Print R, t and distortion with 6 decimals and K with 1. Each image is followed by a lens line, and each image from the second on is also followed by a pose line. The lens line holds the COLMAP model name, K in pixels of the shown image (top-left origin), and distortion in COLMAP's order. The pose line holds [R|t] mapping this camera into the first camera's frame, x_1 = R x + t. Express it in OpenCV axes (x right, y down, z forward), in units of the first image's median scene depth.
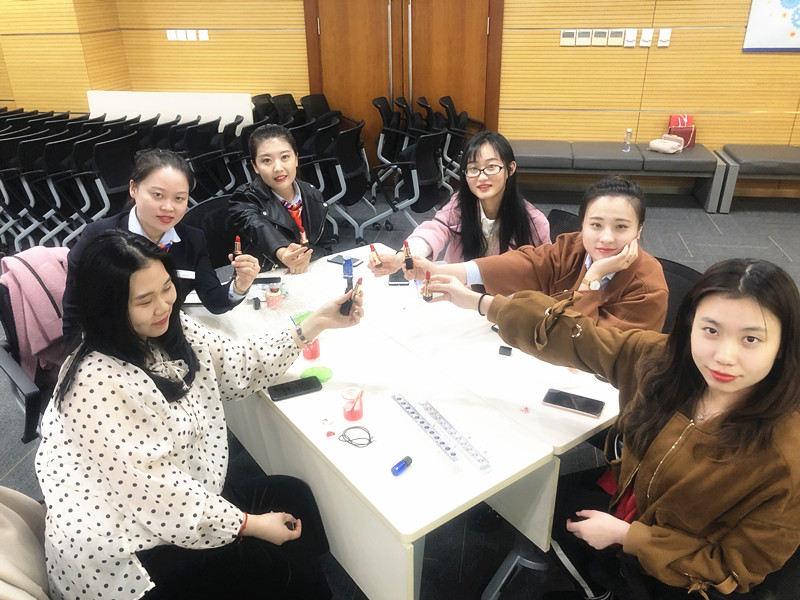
lens RADIAL K [[659.5, 0, 399.3], [0, 659.5, 298.7], [0, 0, 1]] dist [-0.004963, -0.002443]
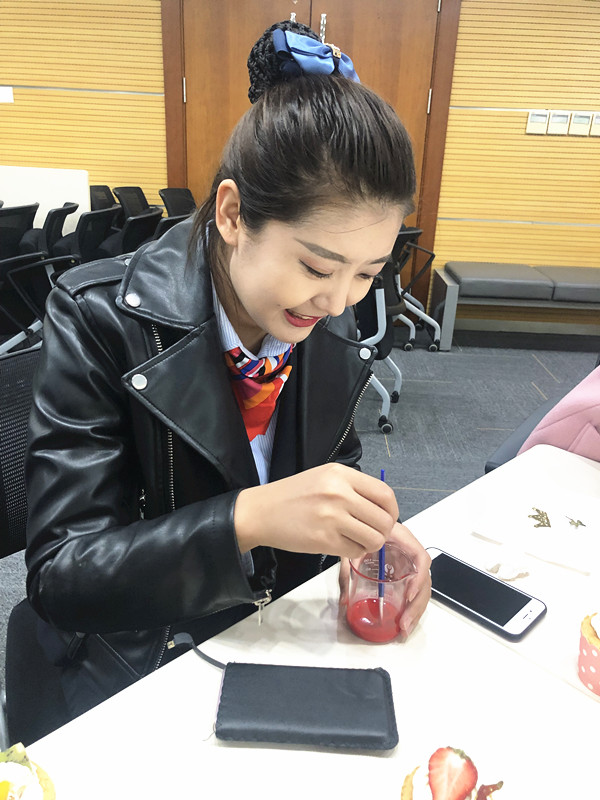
lens RADIAL K [[655.1, 0, 300.7], [0, 655.1, 402.0], [0, 0, 1]] dist [0.011930, 0.010690]
pose [[0.987764, -0.002456, 0.155937, -0.116501], [0.013337, 0.997543, -0.068770, -0.041265], [-0.155385, 0.070008, 0.985370, 0.344430]]
